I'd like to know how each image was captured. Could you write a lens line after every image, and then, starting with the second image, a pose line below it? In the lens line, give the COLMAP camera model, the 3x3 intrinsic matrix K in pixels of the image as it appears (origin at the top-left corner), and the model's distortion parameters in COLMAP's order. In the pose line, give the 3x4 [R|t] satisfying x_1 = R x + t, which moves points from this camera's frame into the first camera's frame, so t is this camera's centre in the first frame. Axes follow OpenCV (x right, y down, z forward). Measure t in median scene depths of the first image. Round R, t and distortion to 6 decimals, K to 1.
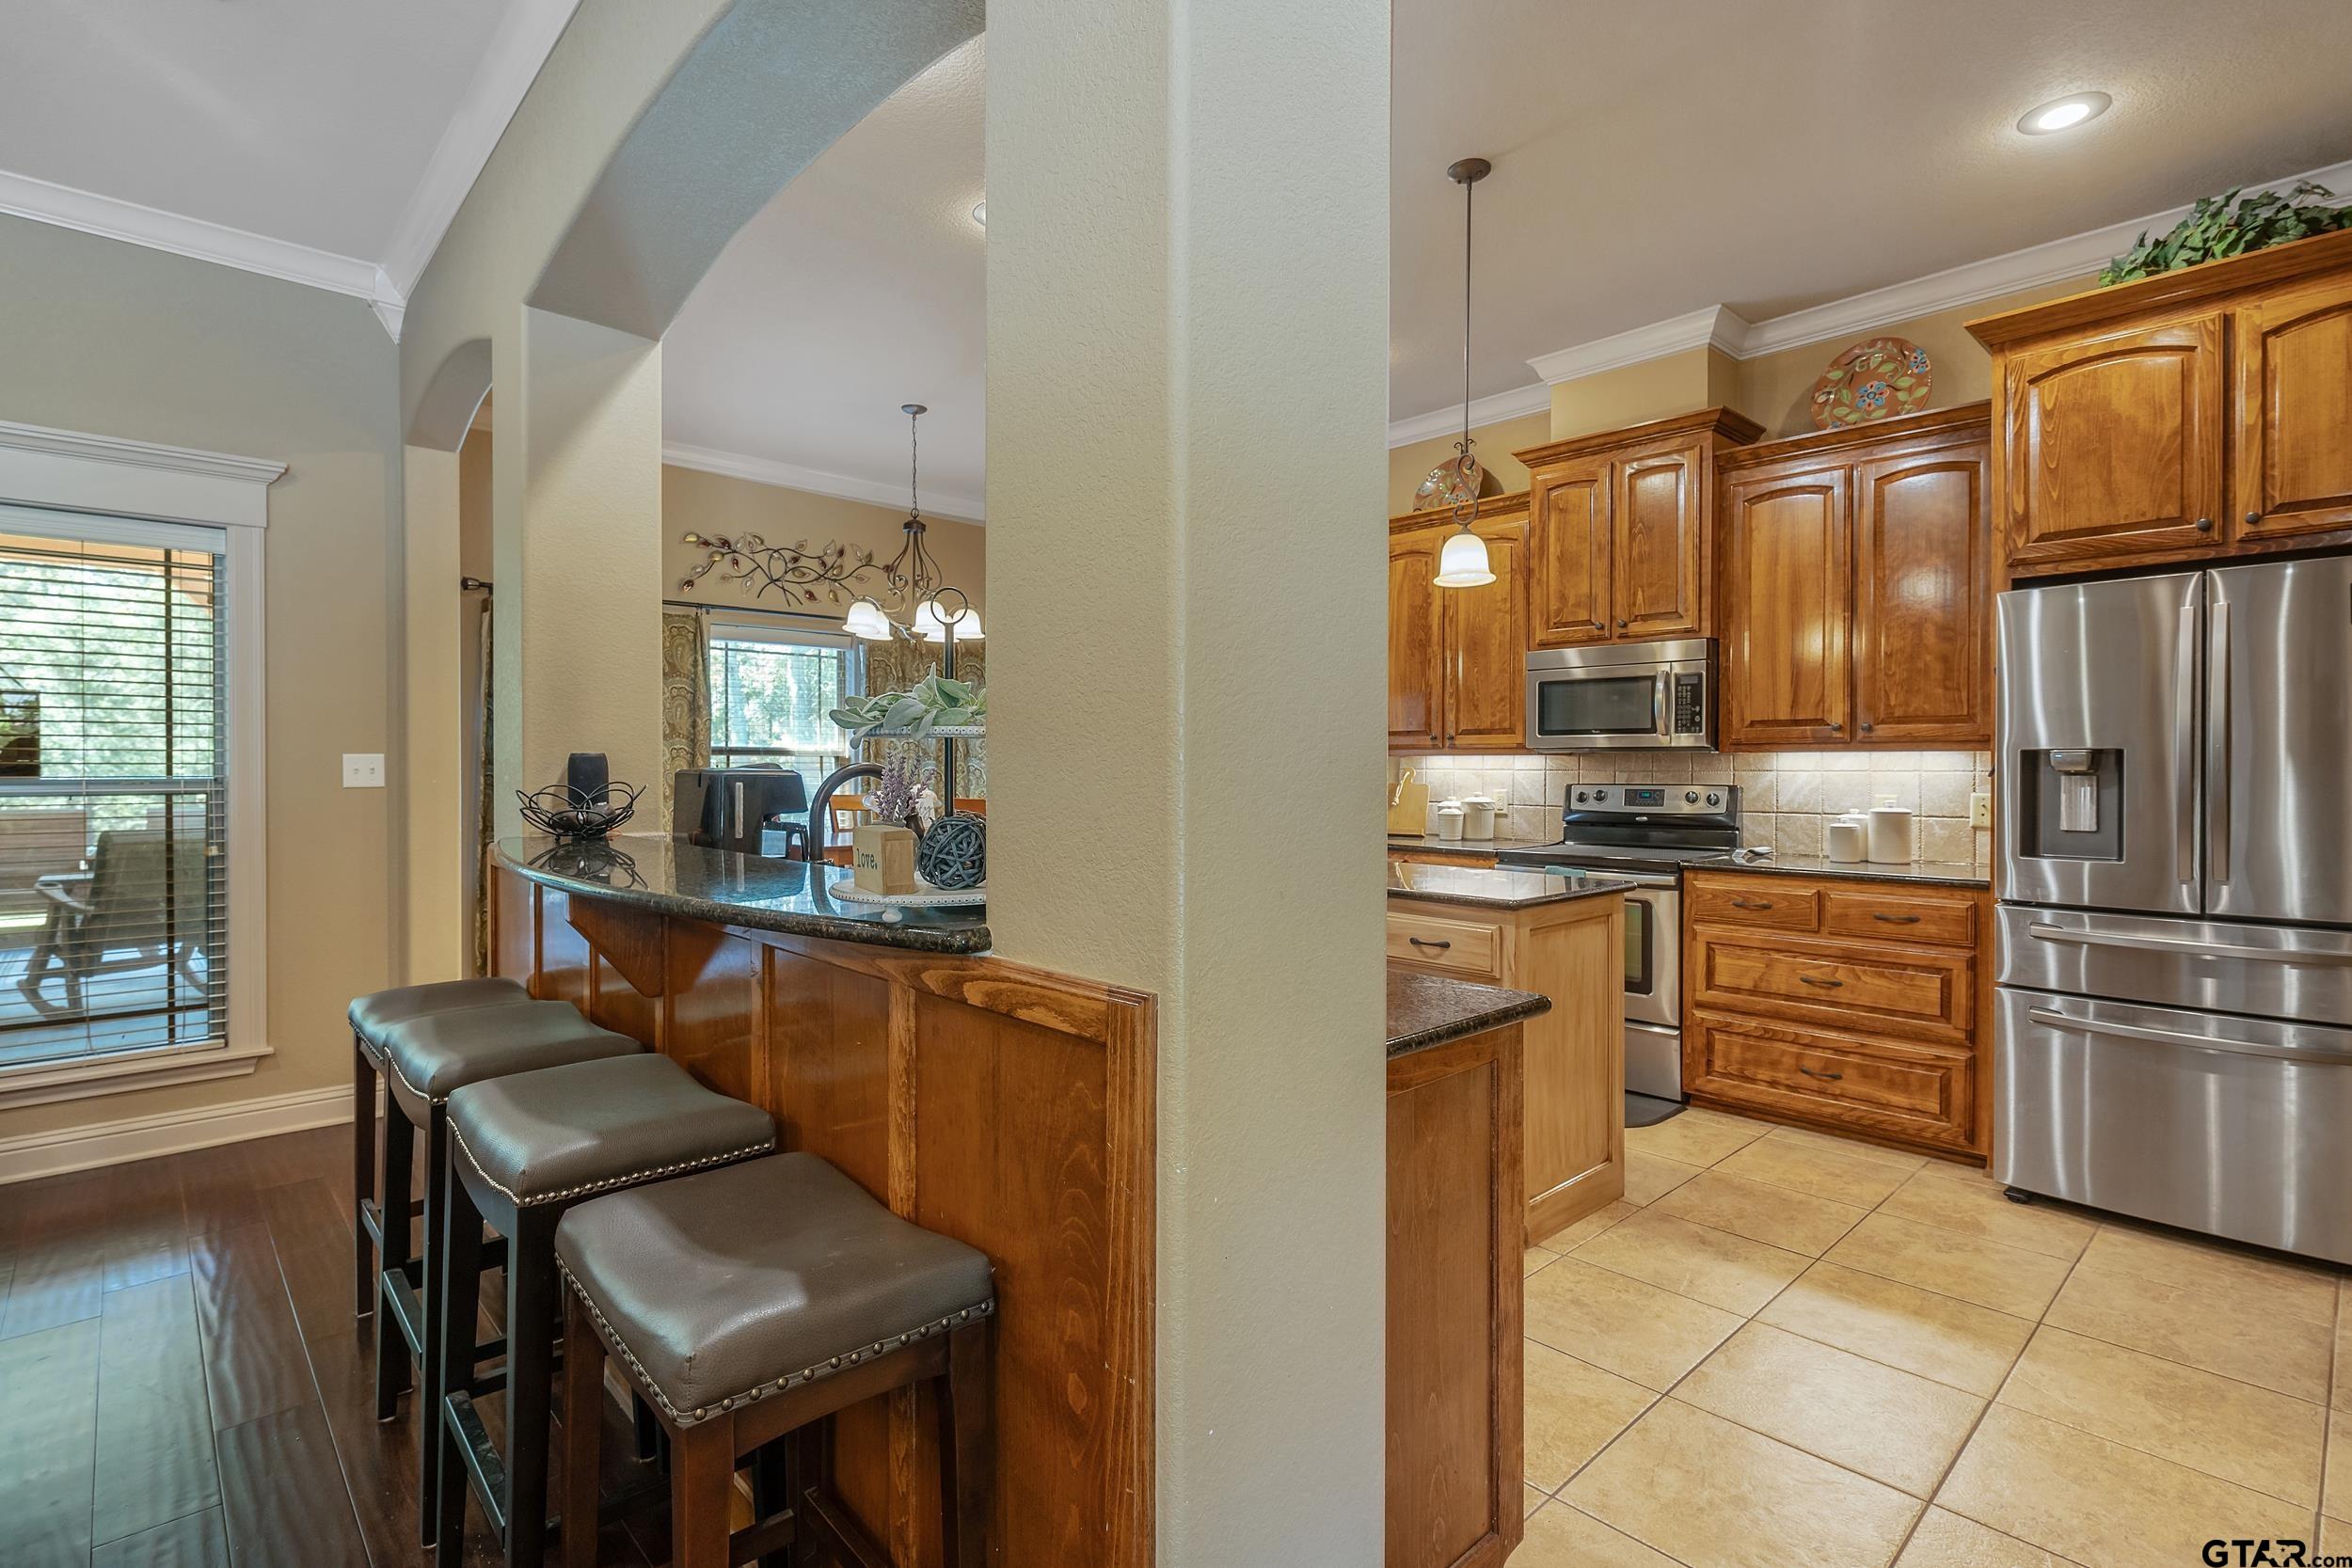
lens RADIAL K [[1115.7, 0, 1164.7], [0, 1115.7, 772.0], [0, 0, 1]] dist [0.000216, 0.000024]
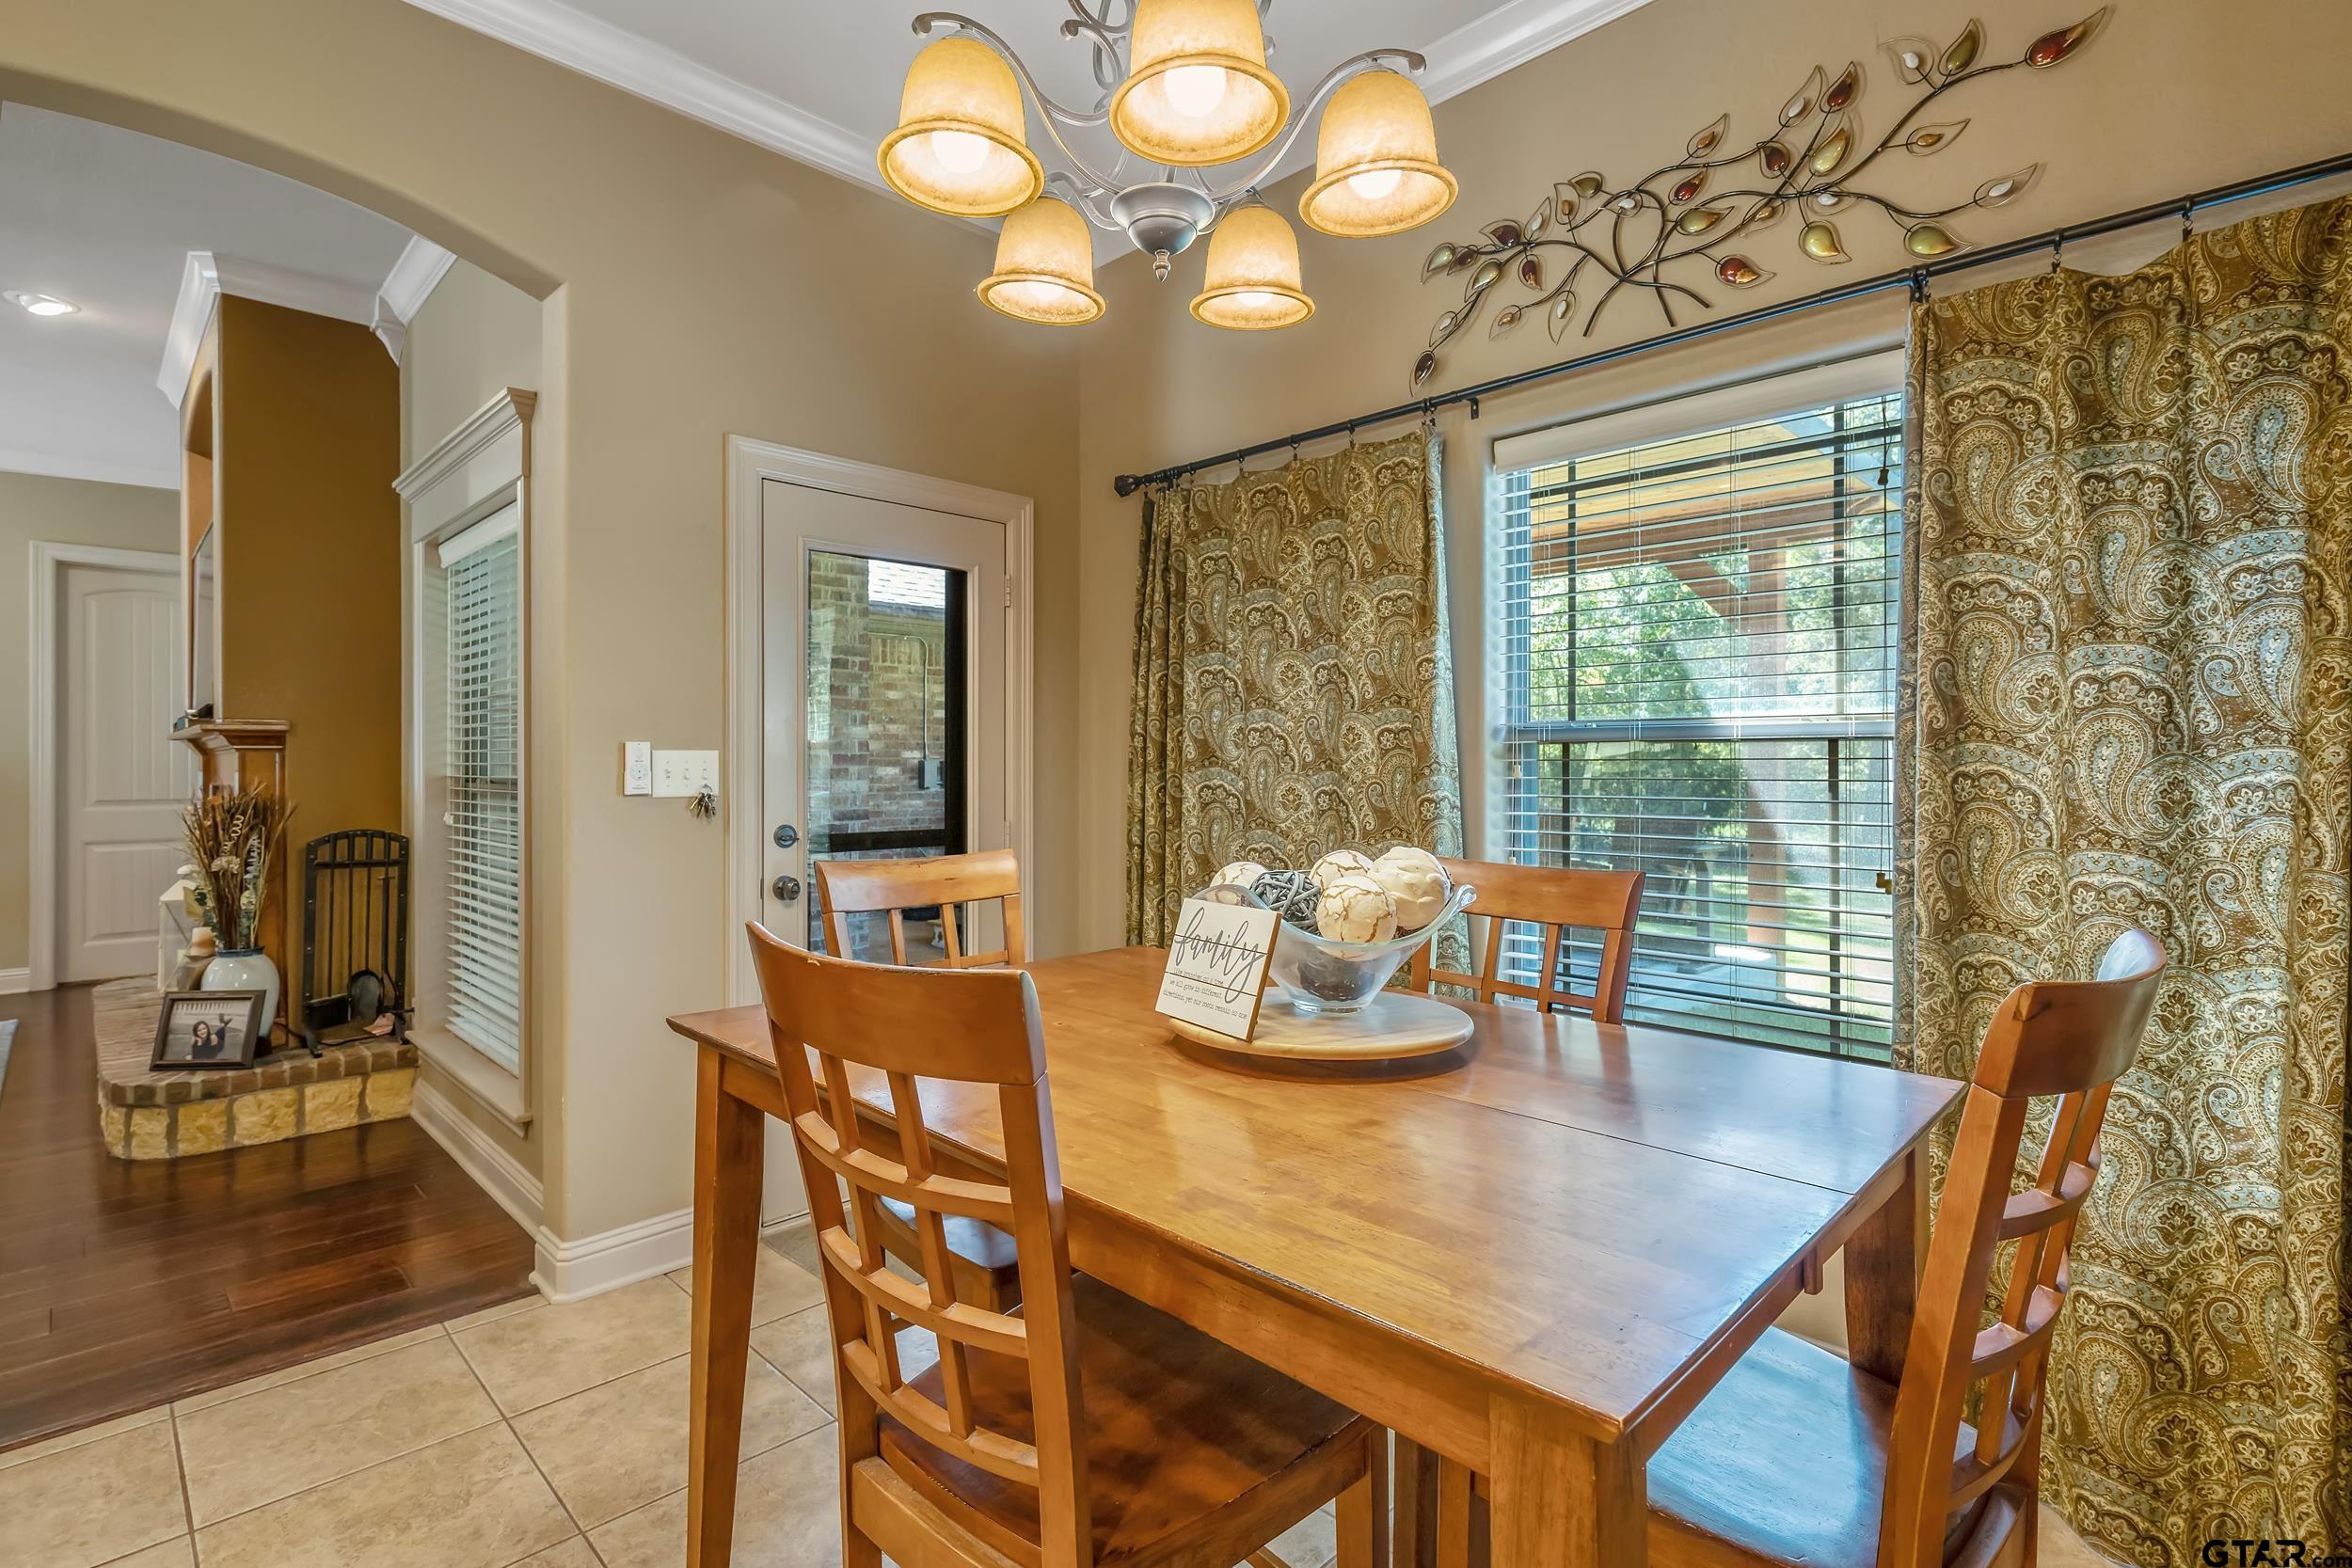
lens RADIAL K [[1115.7, 0, 1164.7], [0, 1115.7, 772.0], [0, 0, 1]] dist [0.000216, 0.000024]
pose [[0.028582, 0.001608, -0.999590, 0.028480], [-0.009075, 0.999958, 0.001349, -0.005324], [0.999550, 0.009033, 0.028595, 1.208185]]
